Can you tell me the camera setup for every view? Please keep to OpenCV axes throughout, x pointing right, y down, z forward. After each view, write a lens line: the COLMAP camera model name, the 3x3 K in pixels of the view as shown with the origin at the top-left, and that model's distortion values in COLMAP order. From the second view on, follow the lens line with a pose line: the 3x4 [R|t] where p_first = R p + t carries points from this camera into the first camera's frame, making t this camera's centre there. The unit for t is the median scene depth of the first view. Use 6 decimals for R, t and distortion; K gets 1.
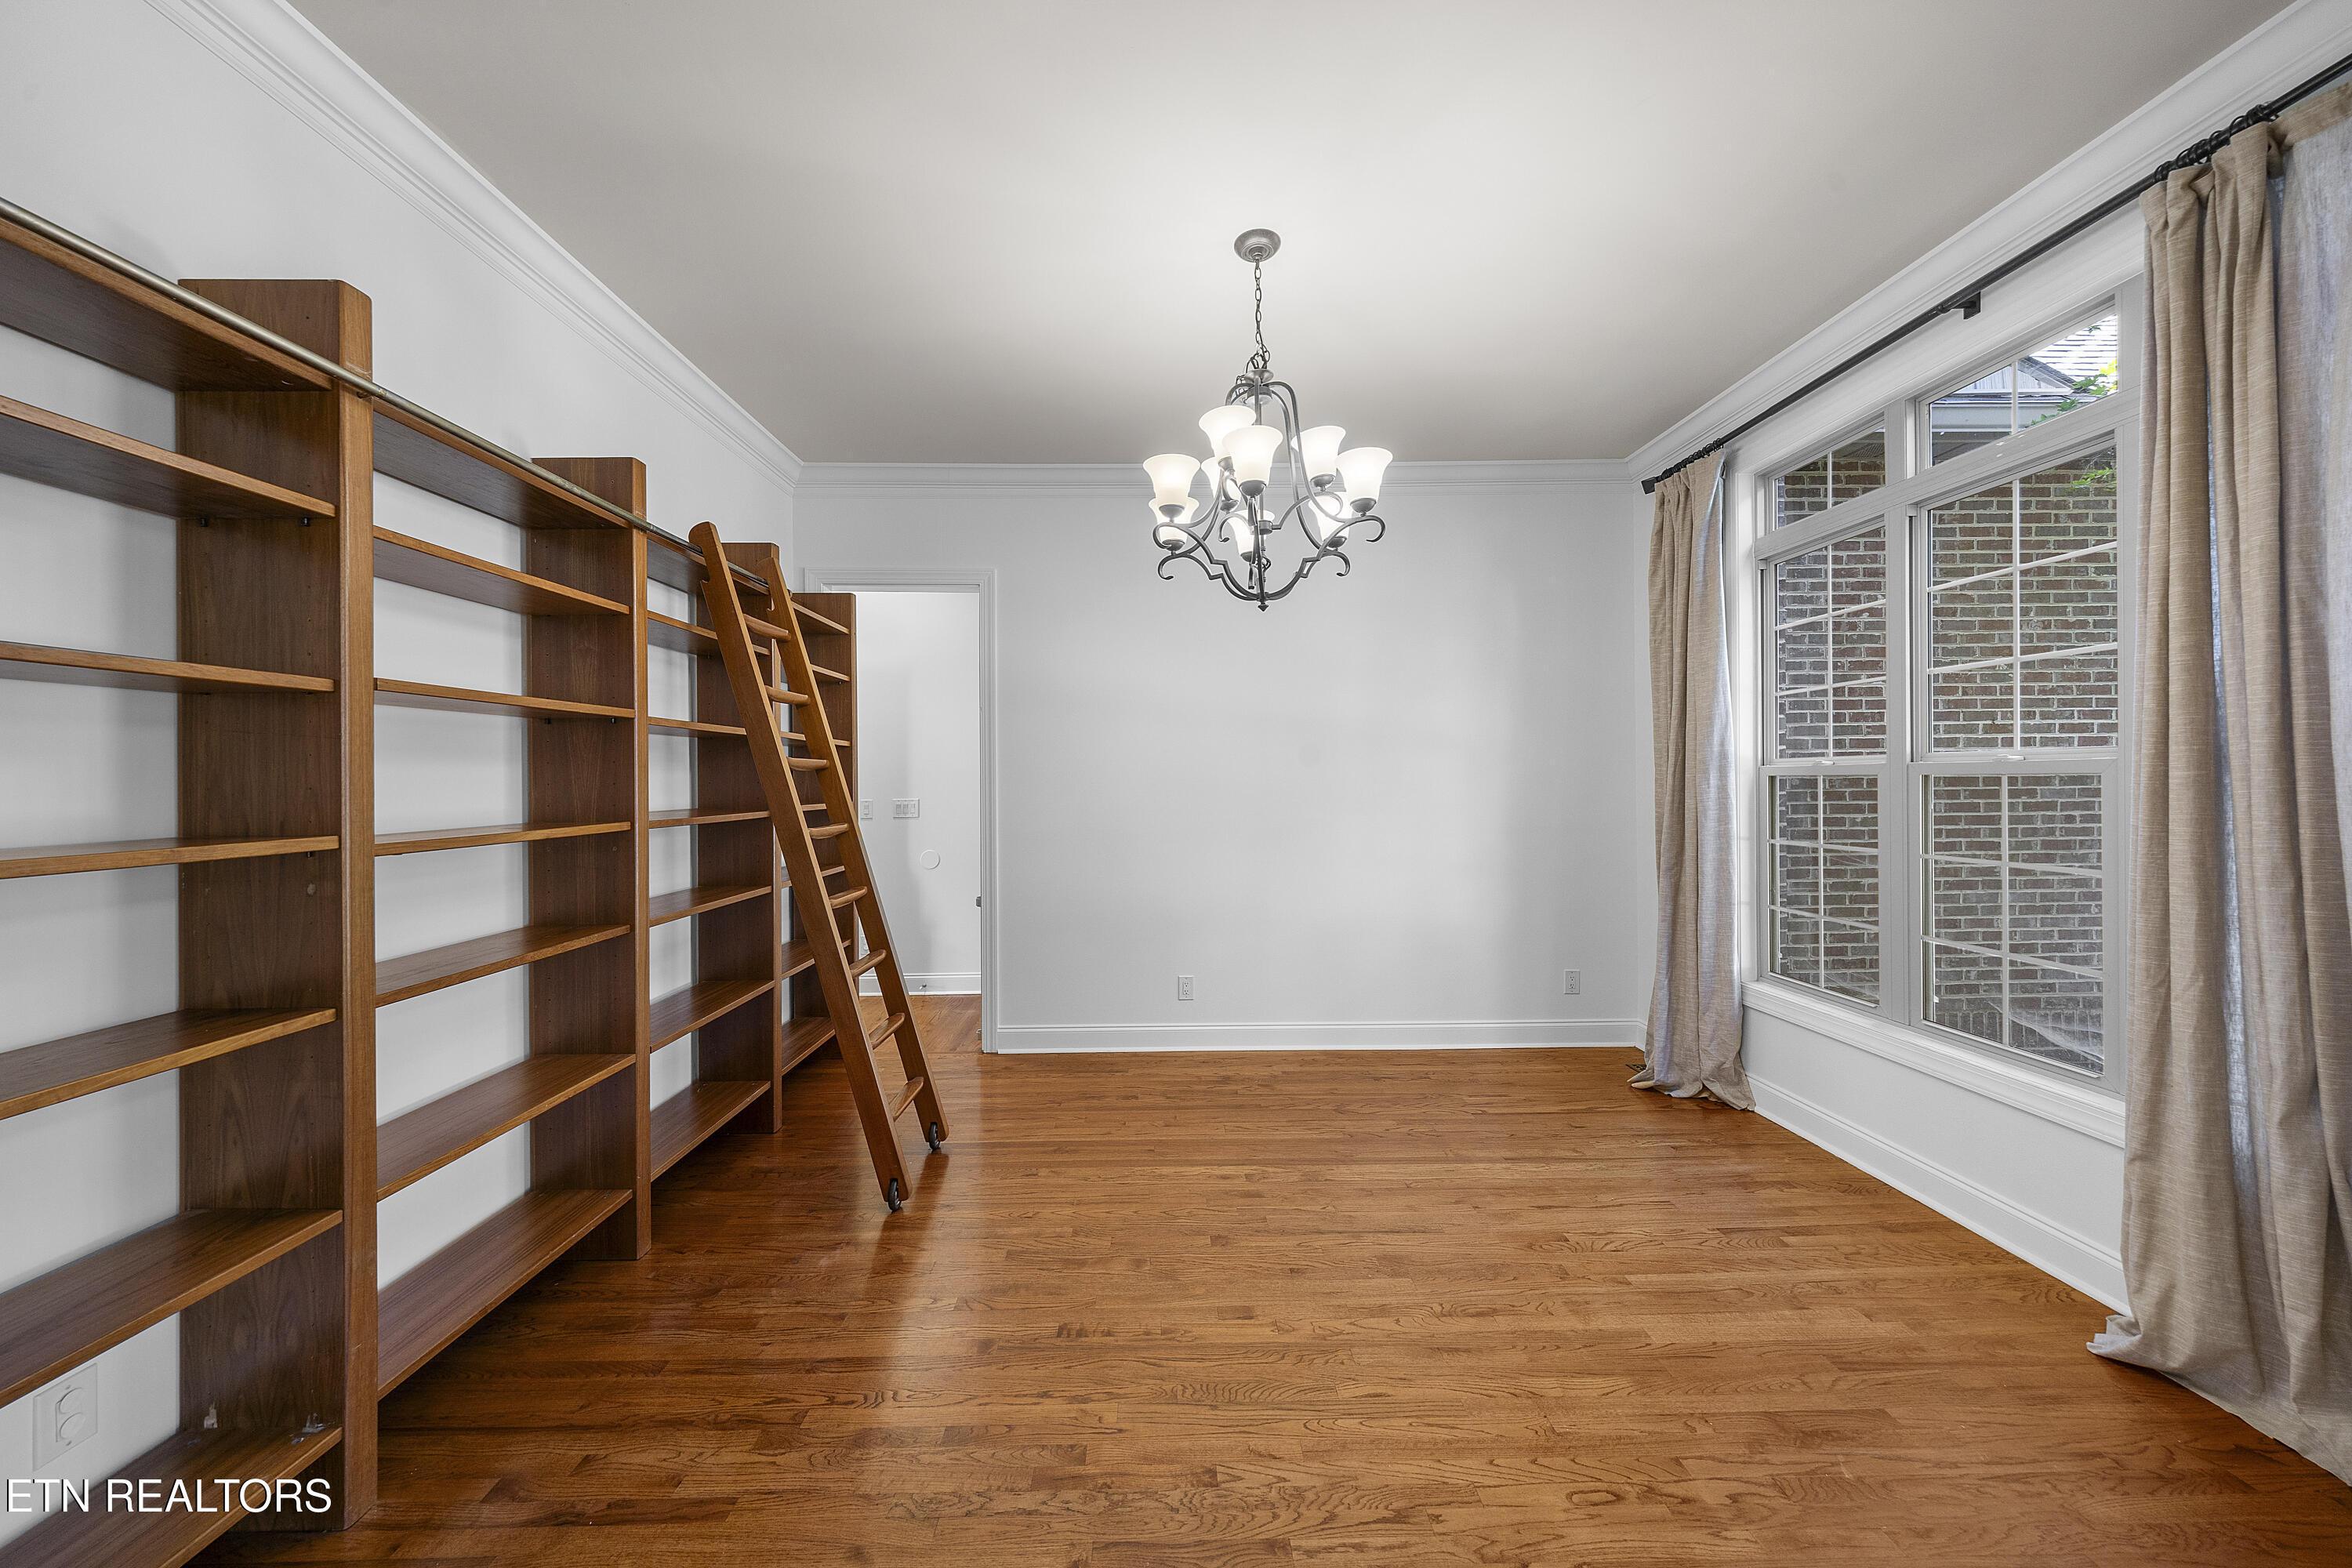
lens RADIAL K [[831.3, 0, 1164.7], [0, 831.3, 770.0], [0, 0, 1]] dist [0.000667, -0.000139]
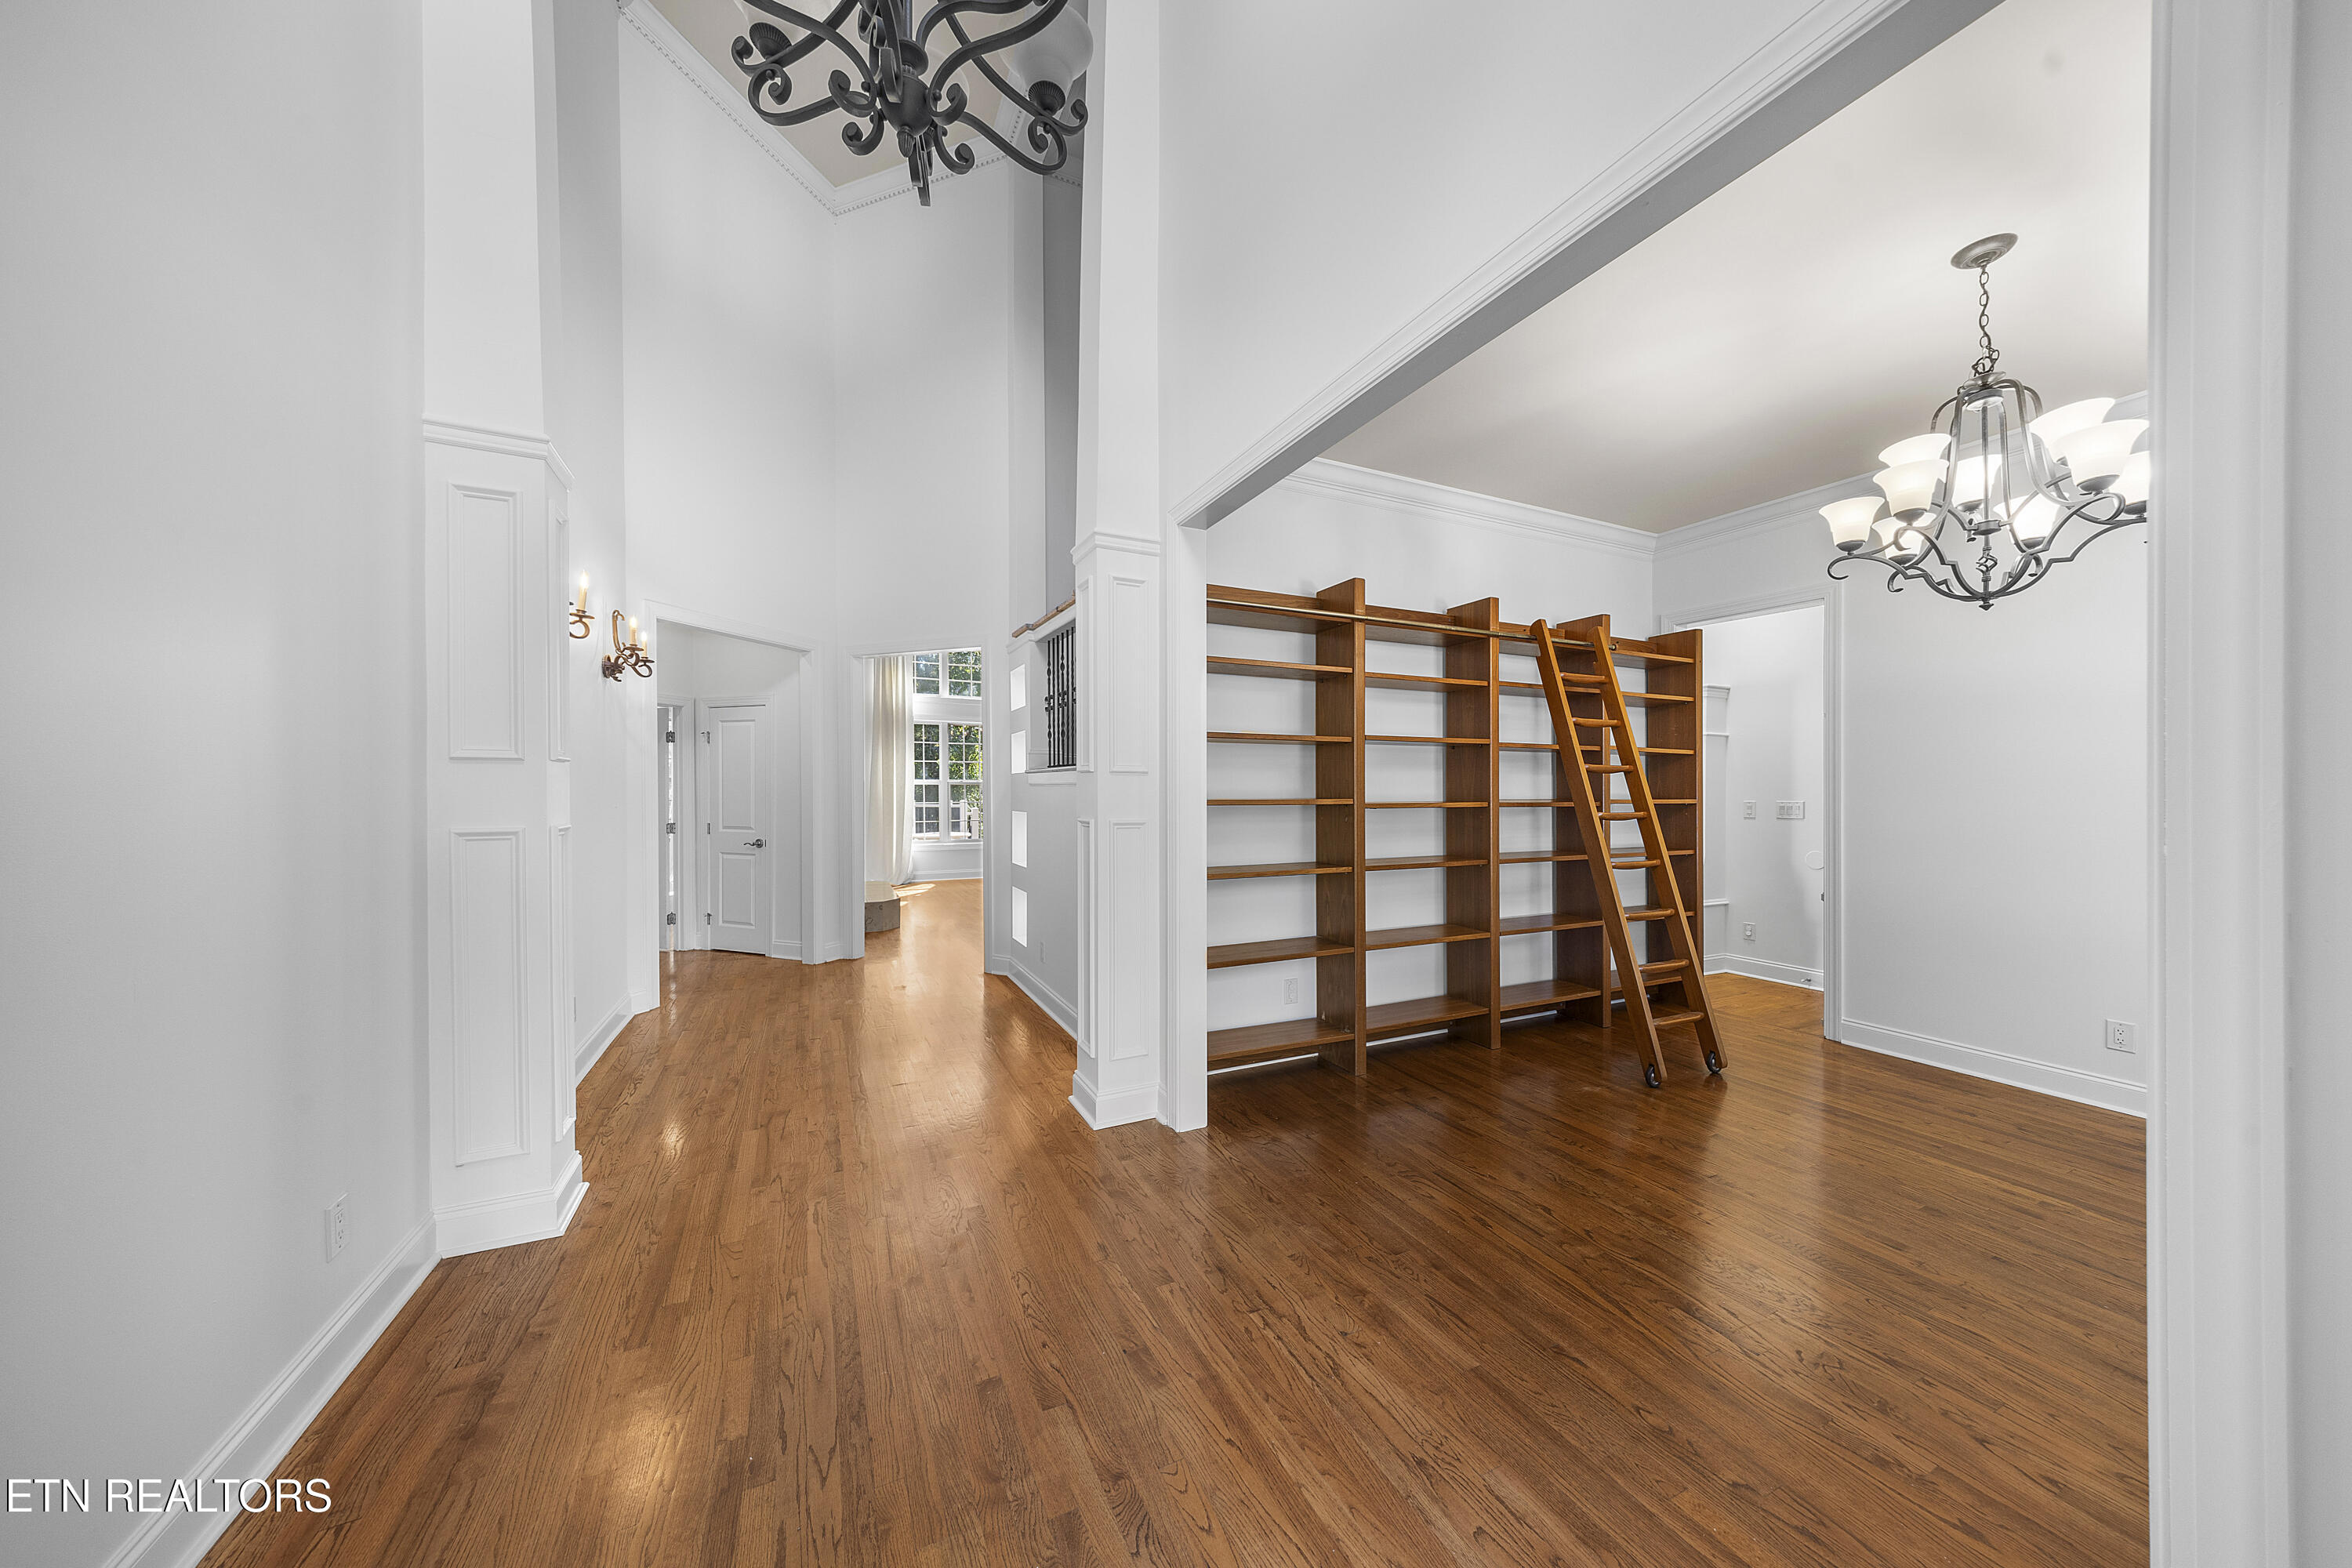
lens RADIAL K [[765.4, 0, 1177.2], [0, 765.4, 789.5], [0, 0, 1]] dist [-0.000284, -0.000023]
pose [[0.424026, 0.010984, -0.905583, 0.562417], [0.001911, 0.999913, 0.013023, 0.013299], [0.905648, -0.007253, 0.423968, -0.297476]]
